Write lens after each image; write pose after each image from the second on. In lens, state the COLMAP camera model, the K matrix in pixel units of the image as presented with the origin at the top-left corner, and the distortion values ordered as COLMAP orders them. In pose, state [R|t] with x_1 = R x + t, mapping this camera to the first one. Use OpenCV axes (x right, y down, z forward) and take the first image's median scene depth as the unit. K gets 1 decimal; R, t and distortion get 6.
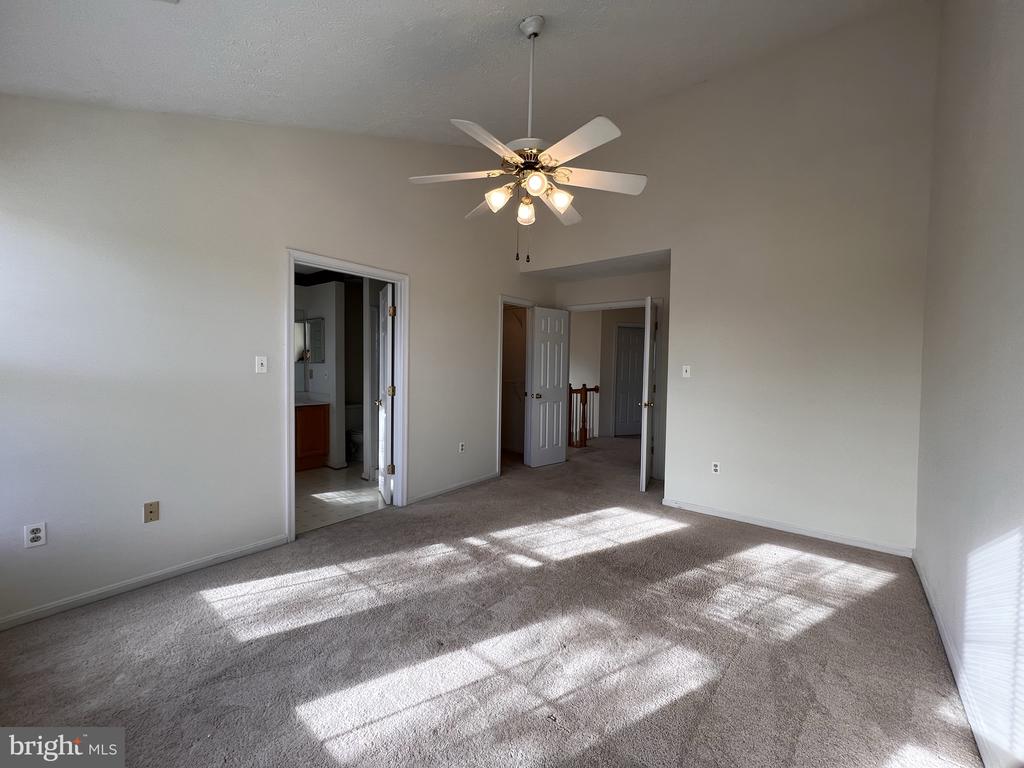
lens RADIAL K [[410.4, 0, 513.1], [0, 410.4, 381.7], [0, 0, 1]] dist [-0.001055, -0.000205]
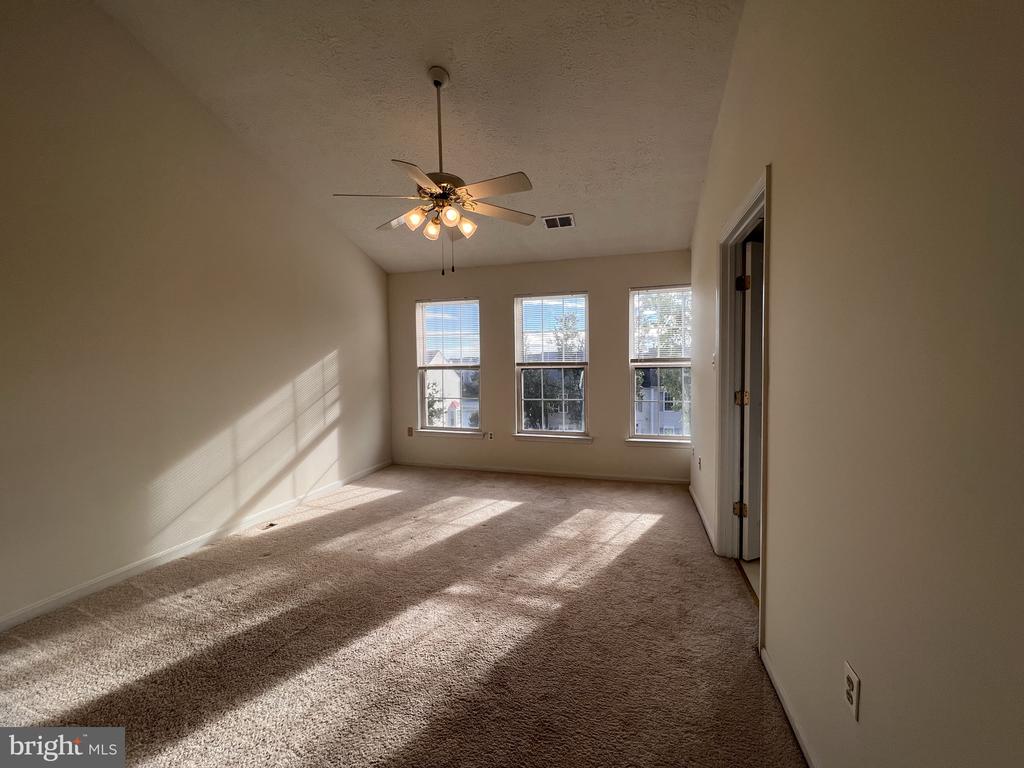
lens RADIAL K [[410.4, 0, 513.1], [0, 410.4, 381.7], [0, 0, 1]] dist [-0.001055, -0.000205]
pose [[-0.928185, 0.018338, -0.371666, 0.243434], [-0.011523, 0.996890, 0.077962, -0.069736], [0.371940, 0.076646, -0.925087, 1.864822]]
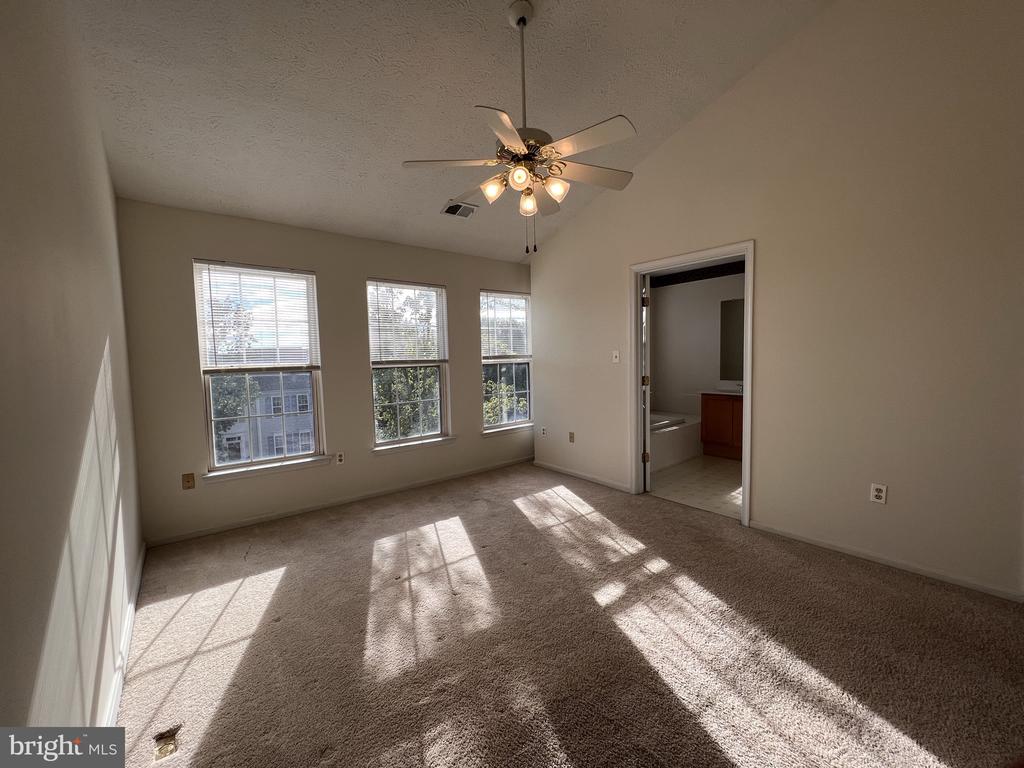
lens RADIAL K [[410.4, 0, 513.1], [0, 410.4, 381.7], [0, 0, 1]] dist [-0.001055, -0.000205]
pose [[-0.209997, 0.051007, -0.976371, 0.878558], [-0.020404, 0.998192, 0.056536, -0.030239], [0.977489, 0.031794, -0.208577, 1.001479]]
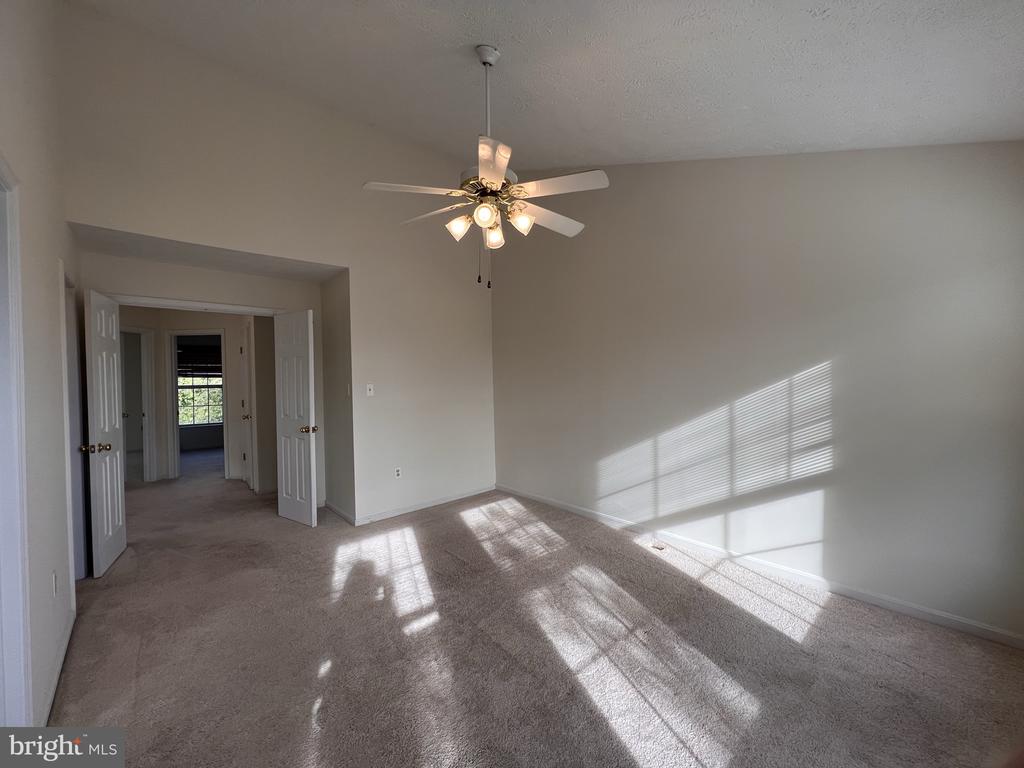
lens RADIAL K [[410.4, 0, 513.1], [0, 410.4, 381.7], [0, 0, 1]] dist [-0.001055, -0.000205]
pose [[0.150622, -0.033291, 0.988031, -0.793817], [0.053237, 0.998256, 0.025520, -0.076304], [-0.987157, 0.048756, 0.152132, 0.683278]]
